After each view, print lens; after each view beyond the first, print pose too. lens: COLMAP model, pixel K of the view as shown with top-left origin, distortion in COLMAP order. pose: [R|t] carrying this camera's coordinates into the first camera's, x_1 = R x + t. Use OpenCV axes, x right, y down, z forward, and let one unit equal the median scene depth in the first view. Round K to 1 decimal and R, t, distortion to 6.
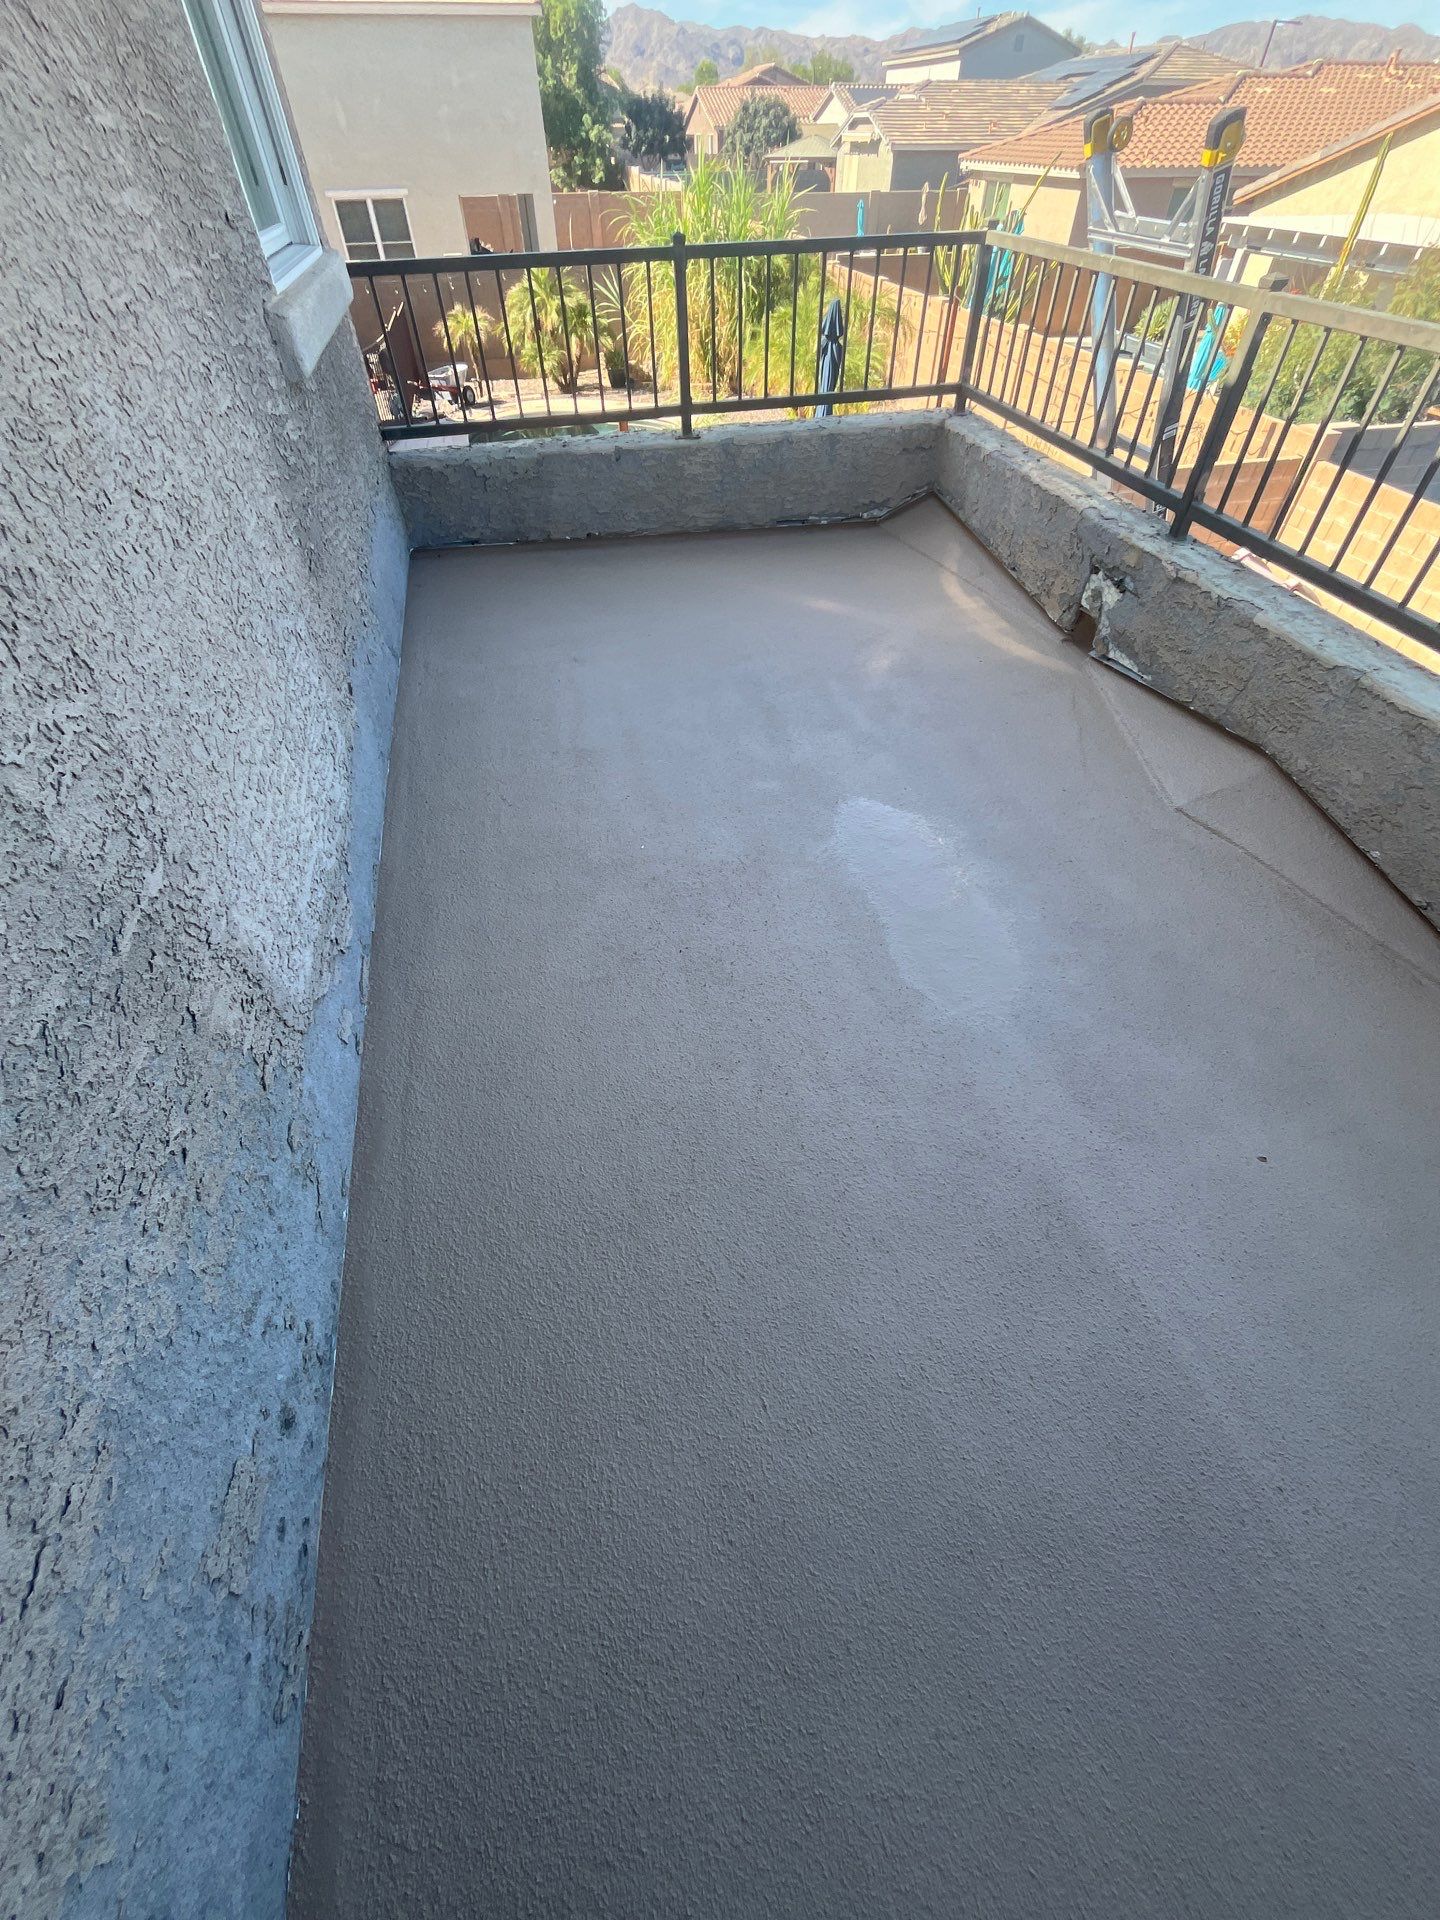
lens RADIAL K [[790.2, 0, 720.0], [0, 790.2, 960.0], [0, 0, 1]] dist [-0.004296, 0.000328]
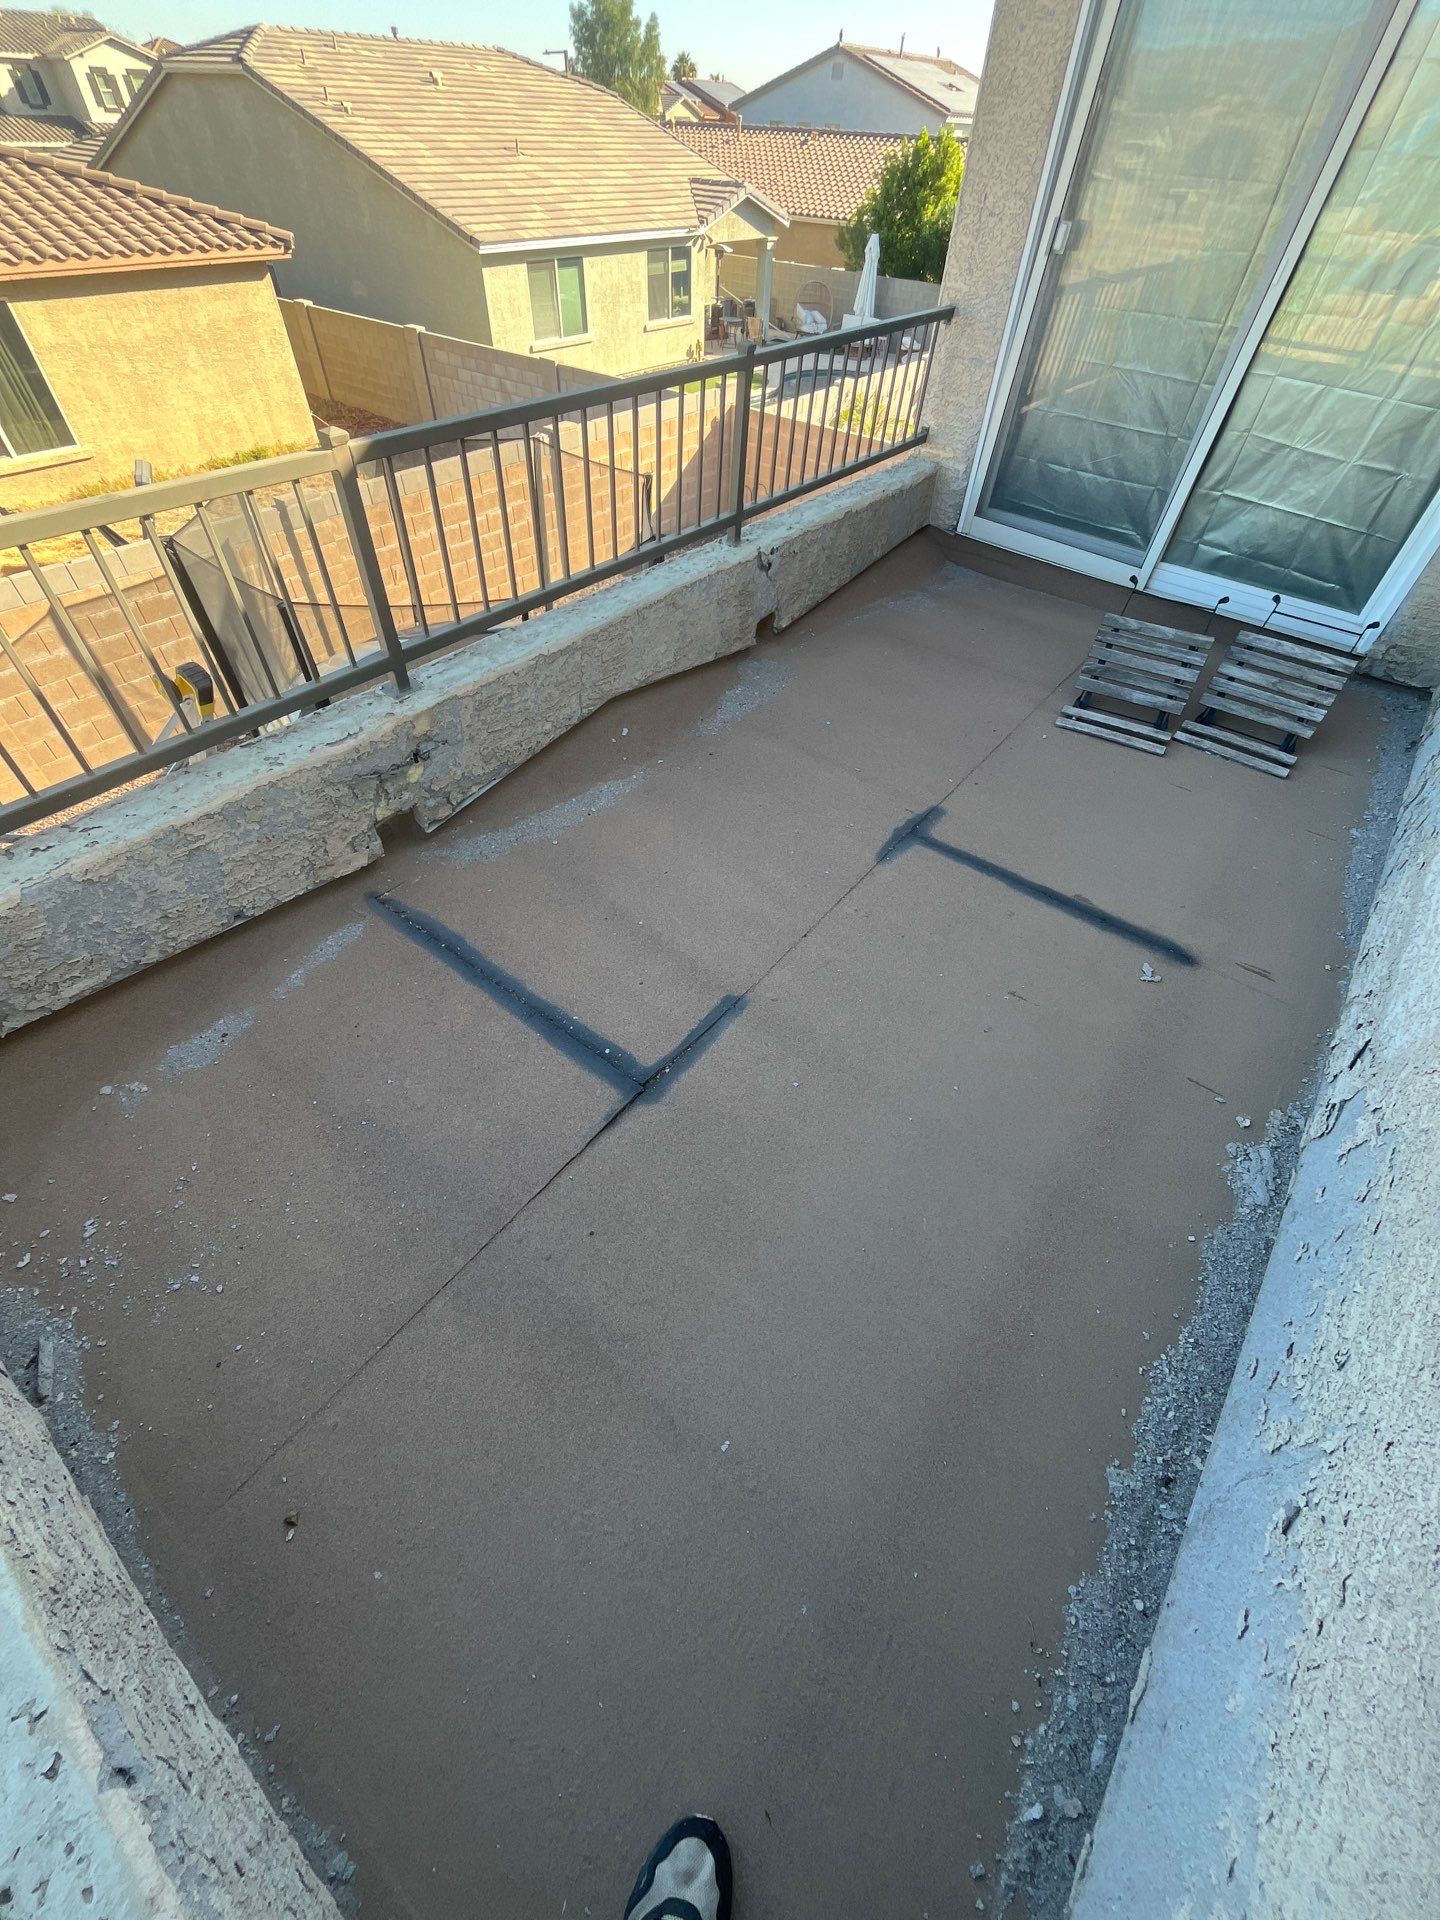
lens RADIAL K [[790.2, 0, 720.0], [0, 790.2, 960.0], [0, 0, 1]] dist [-0.004296, 0.000328]
pose [[-0.631220, -0.548522, 0.548348, -0.374739], [0.567316, 0.155567, 0.808672, -1.234095], [-0.528879, 0.821537, 0.212988, 1.076736]]
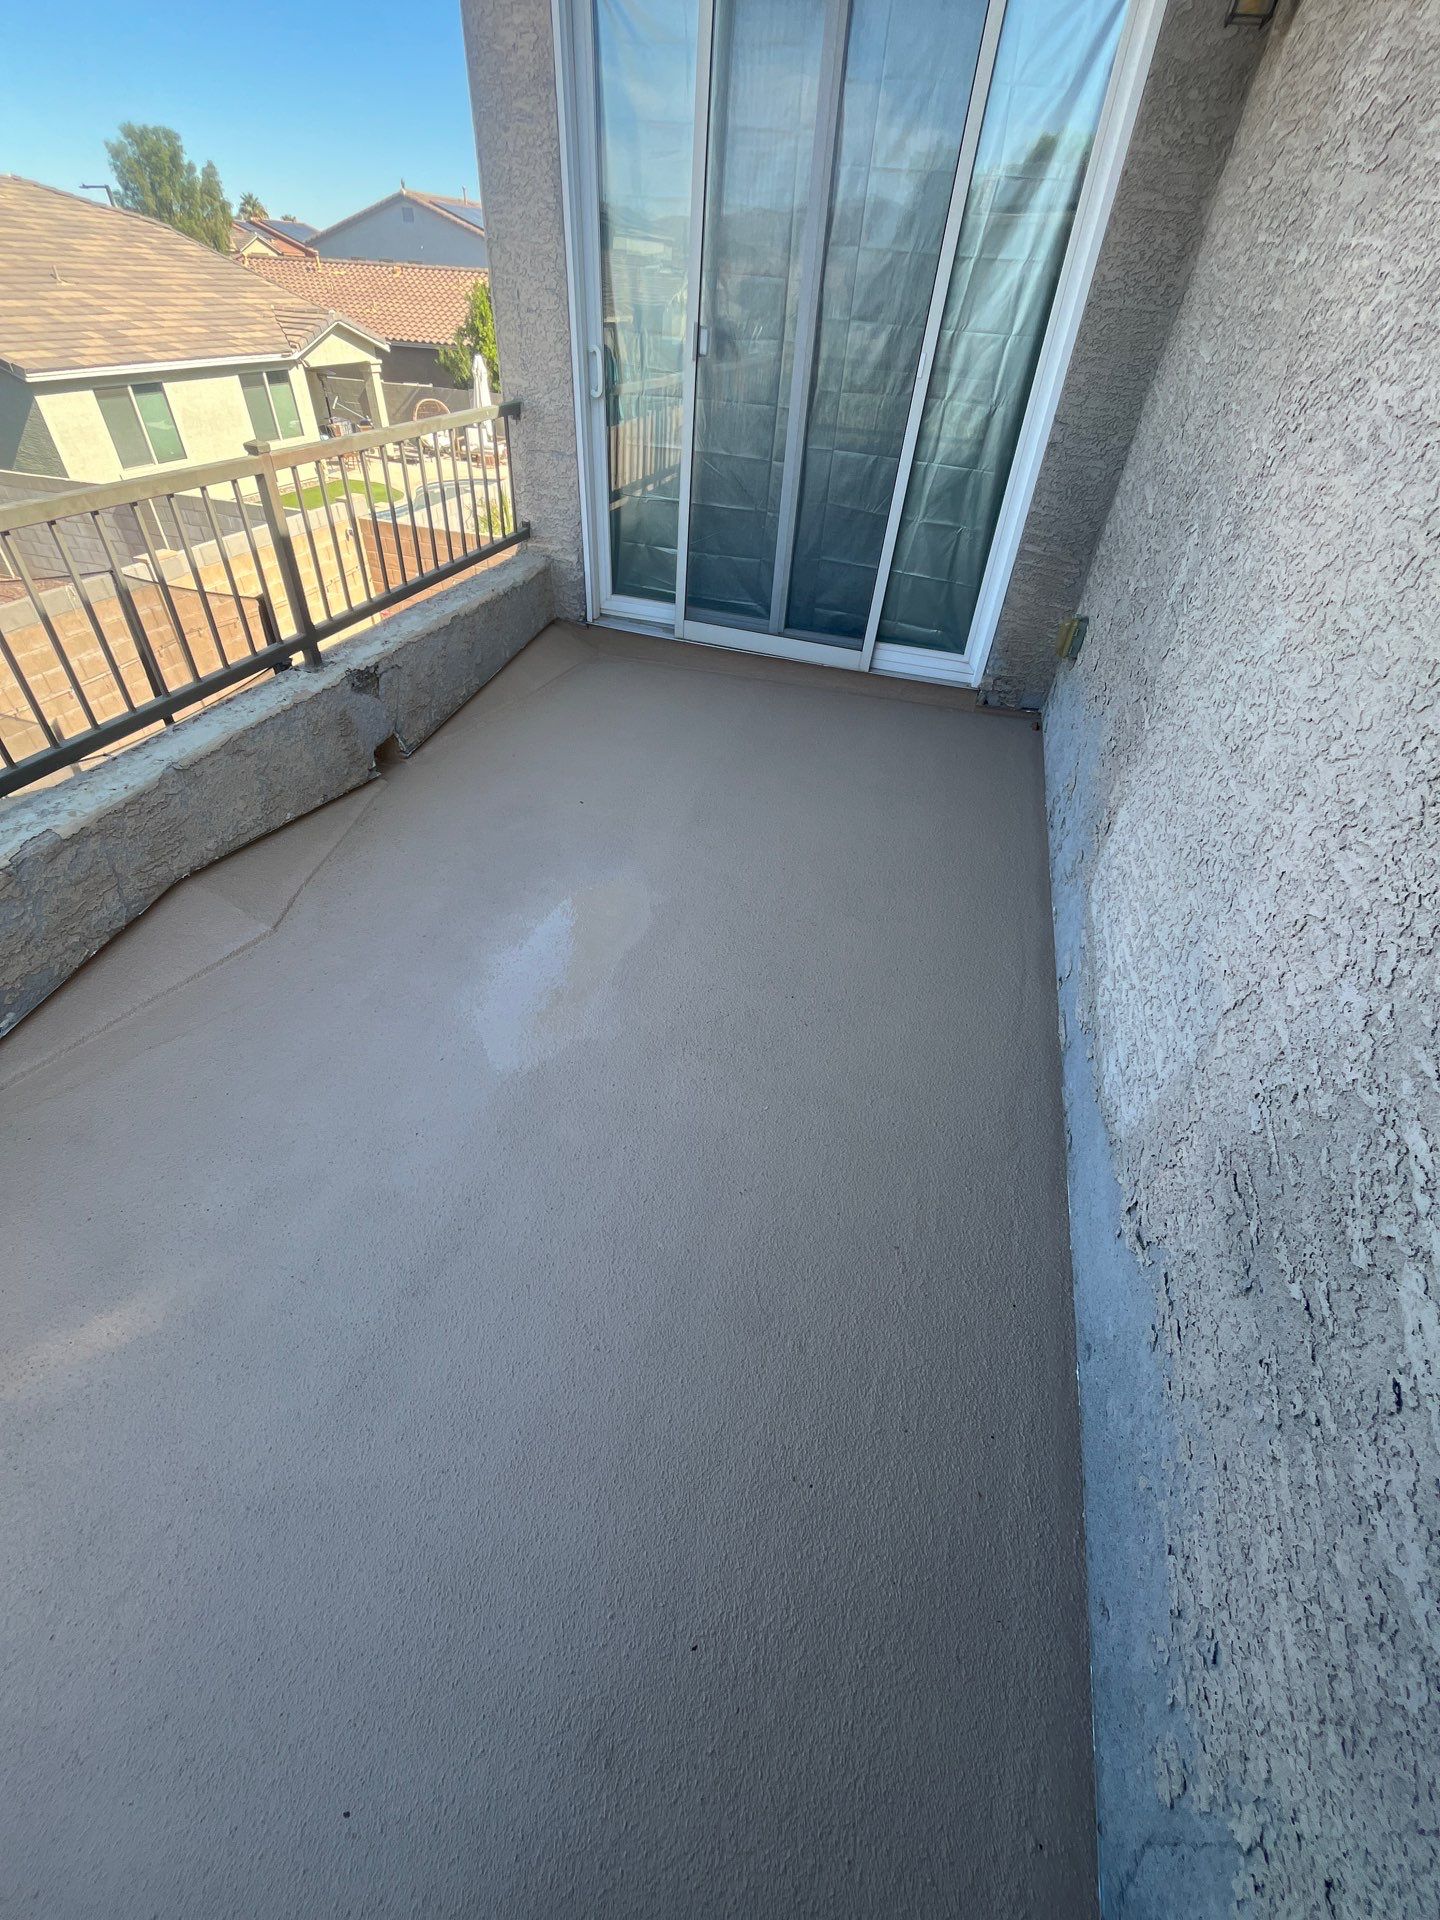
lens RADIAL K [[790.2, 0, 720.0], [0, 790.2, 960.0], [0, 0, 1]] dist [-0.004296, 0.000328]
pose [[-0.872227, -0.313850, 0.375125, -0.321117], [0.356392, 0.117438, 0.926927, -1.009185], [-0.334969, 0.942182, 0.009421, 0.939533]]
